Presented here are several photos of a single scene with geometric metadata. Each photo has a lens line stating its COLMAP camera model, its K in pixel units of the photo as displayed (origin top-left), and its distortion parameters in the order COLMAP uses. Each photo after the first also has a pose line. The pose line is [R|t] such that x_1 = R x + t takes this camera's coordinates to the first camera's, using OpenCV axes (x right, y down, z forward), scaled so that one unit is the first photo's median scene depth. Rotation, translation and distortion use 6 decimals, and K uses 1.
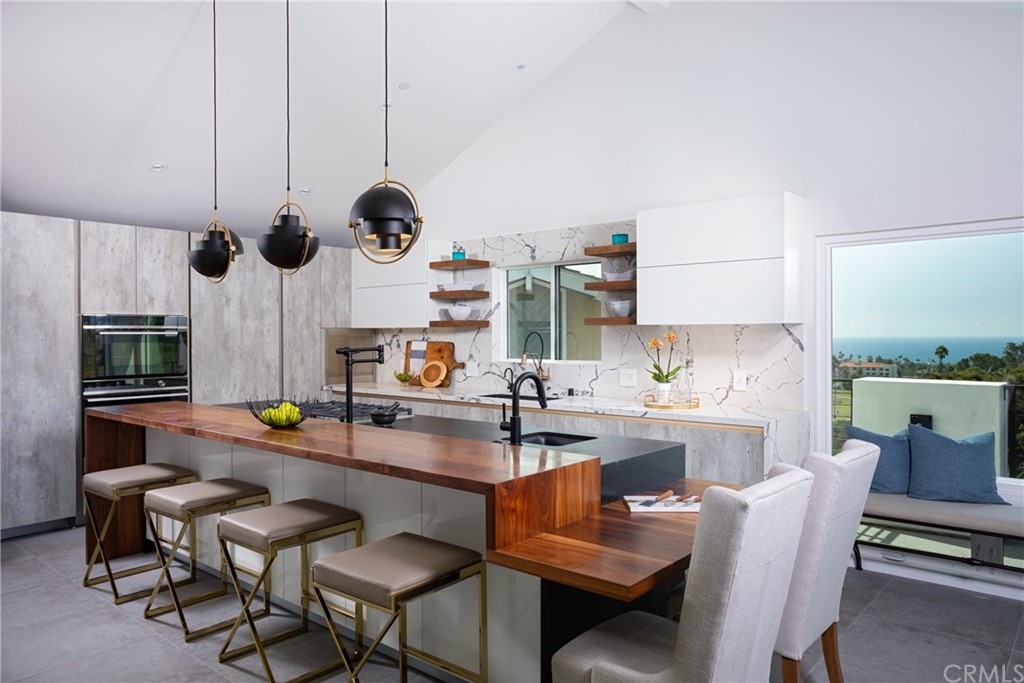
lens RADIAL K [[717.6, 0, 512.0], [0, 717.6, 341.5], [0, 0, 1]] dist [0.004069, 0.000475]
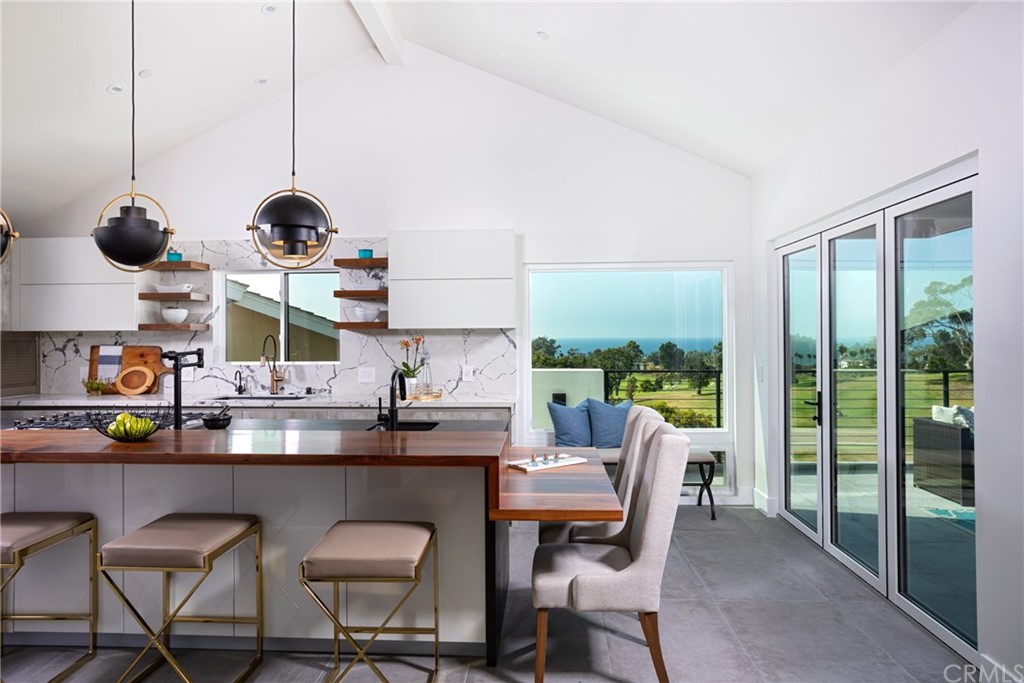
lens RADIAL K [[651.1, 0, 512.0], [0, 651.1, 341.5], [0, 0, 1]] dist [-0.006980, -0.000452]
pose [[0.802771, -0.006783, 0.596249, -0.261529], [0.009980, 0.999948, -0.002062, 0.001338], [-0.596204, 0.007606, 0.802797, 0.029437]]
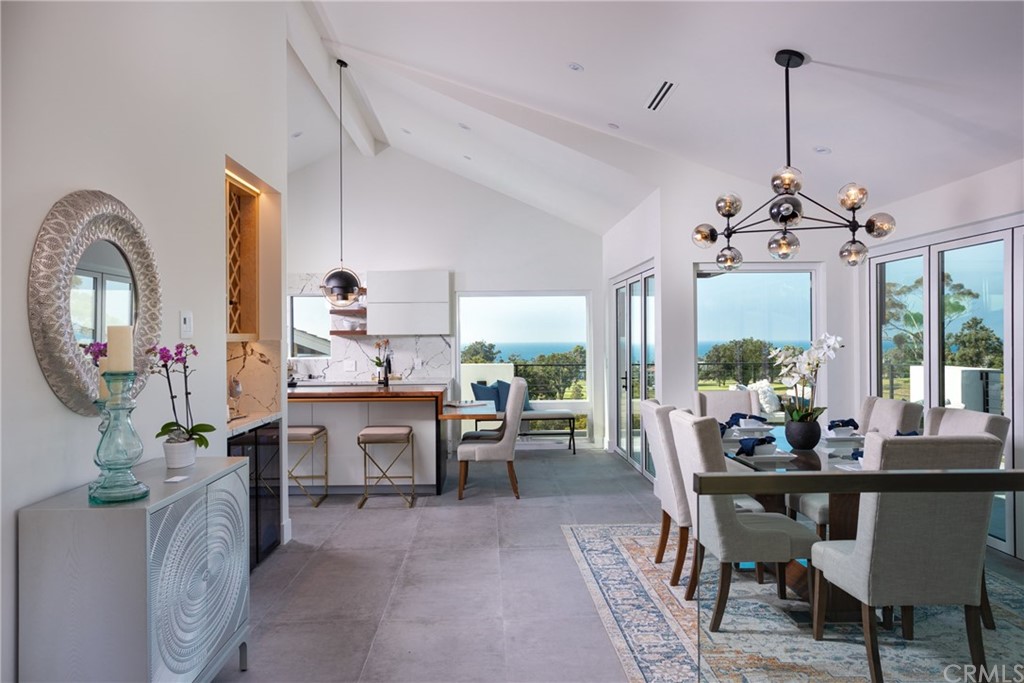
lens RADIAL K [[717.6, 0, 512.0], [0, 717.6, 341.5], [0, 0, 1]] dist [0.004069, 0.000475]
pose [[0.745082, -0.004698, 0.666956, -0.666426], [0.013182, 0.999884, -0.007683, 0.010204], [-0.666842, 0.014517, 0.745058, -0.510430]]
